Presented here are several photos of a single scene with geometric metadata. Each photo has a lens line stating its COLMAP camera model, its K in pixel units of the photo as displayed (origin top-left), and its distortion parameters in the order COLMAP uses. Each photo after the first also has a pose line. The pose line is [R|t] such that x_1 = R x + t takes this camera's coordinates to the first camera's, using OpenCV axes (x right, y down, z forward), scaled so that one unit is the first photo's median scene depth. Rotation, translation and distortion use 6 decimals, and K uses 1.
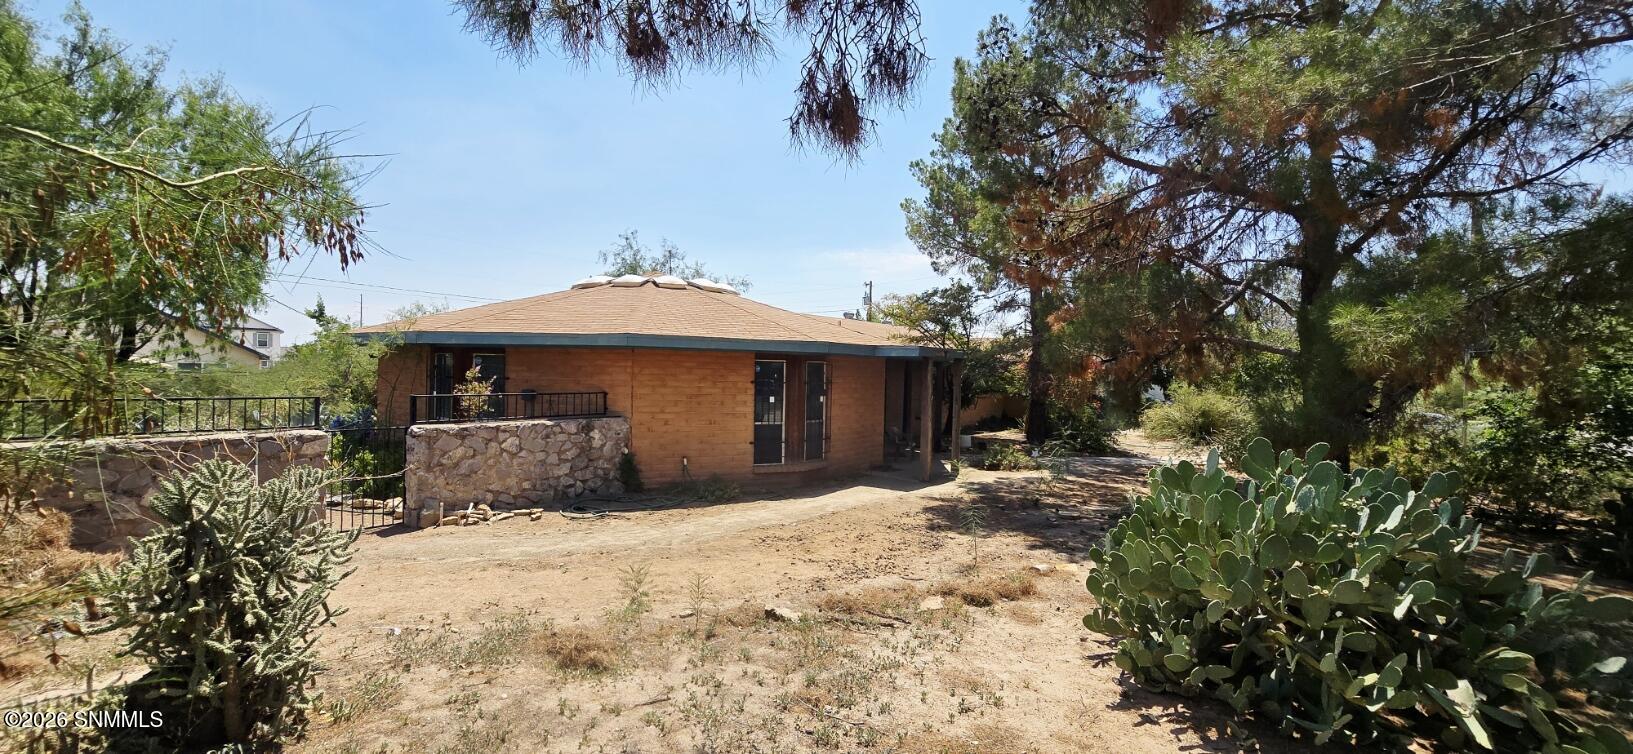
lens RADIAL K [[666.8, 0, 815.6], [0, 666.8, 372.9], [0, 0, 1]] dist [-0.007943, 0.001713]
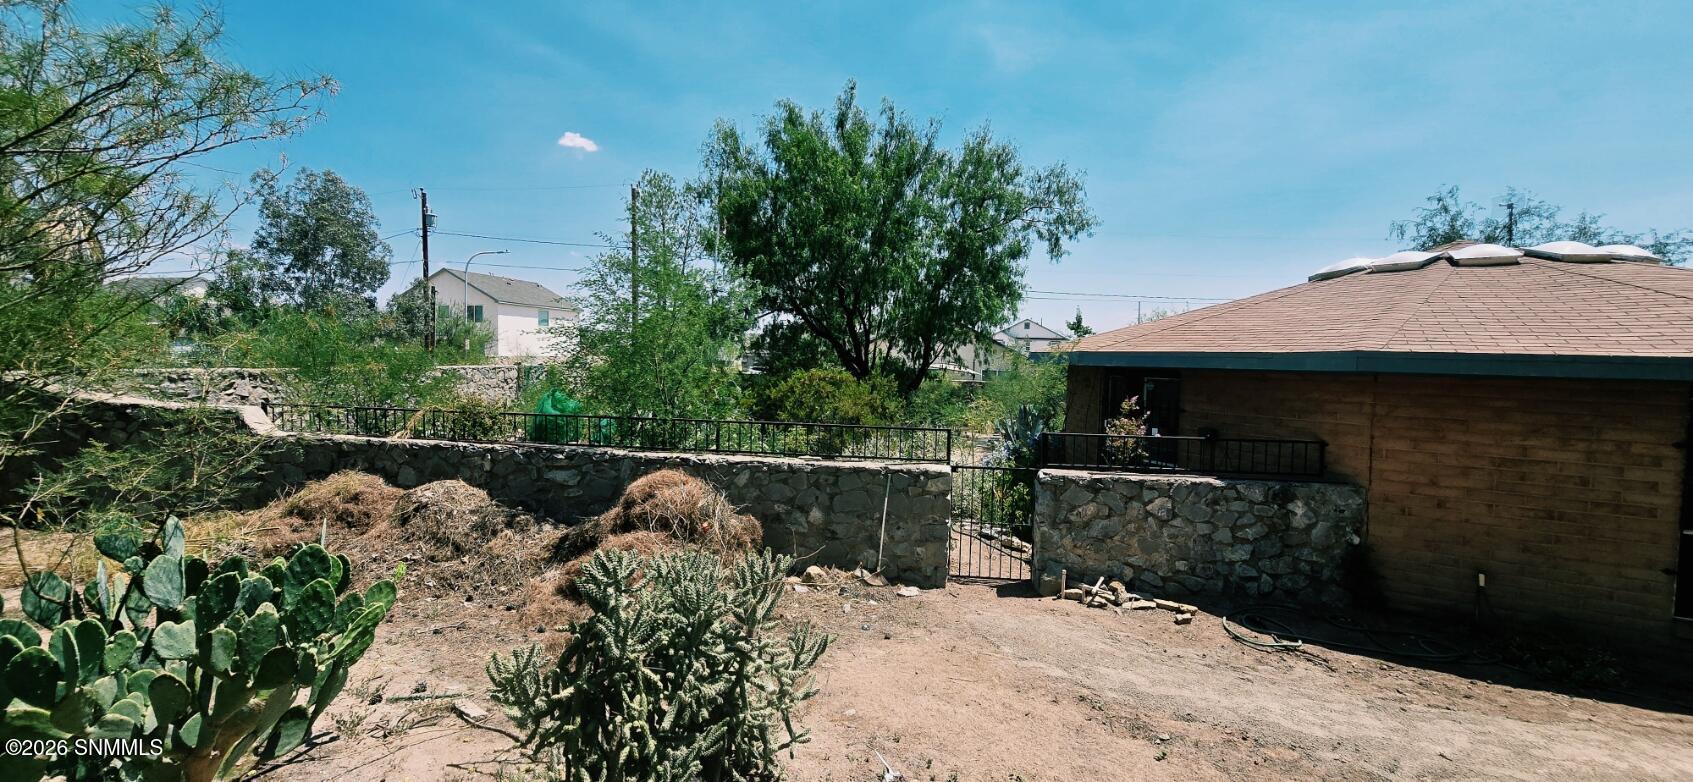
lens RADIAL K [[691.3, 0, 857.6], [0, 691.3, 385.7], [0, 0, 1]] dist [-0.007943, 0.001713]
pose [[0.544727, 0.029143, -0.838107, -0.004847], [-0.016716, 0.999575, 0.023893, -0.035272], [0.838447, 0.000994, 0.544982, 0.275960]]
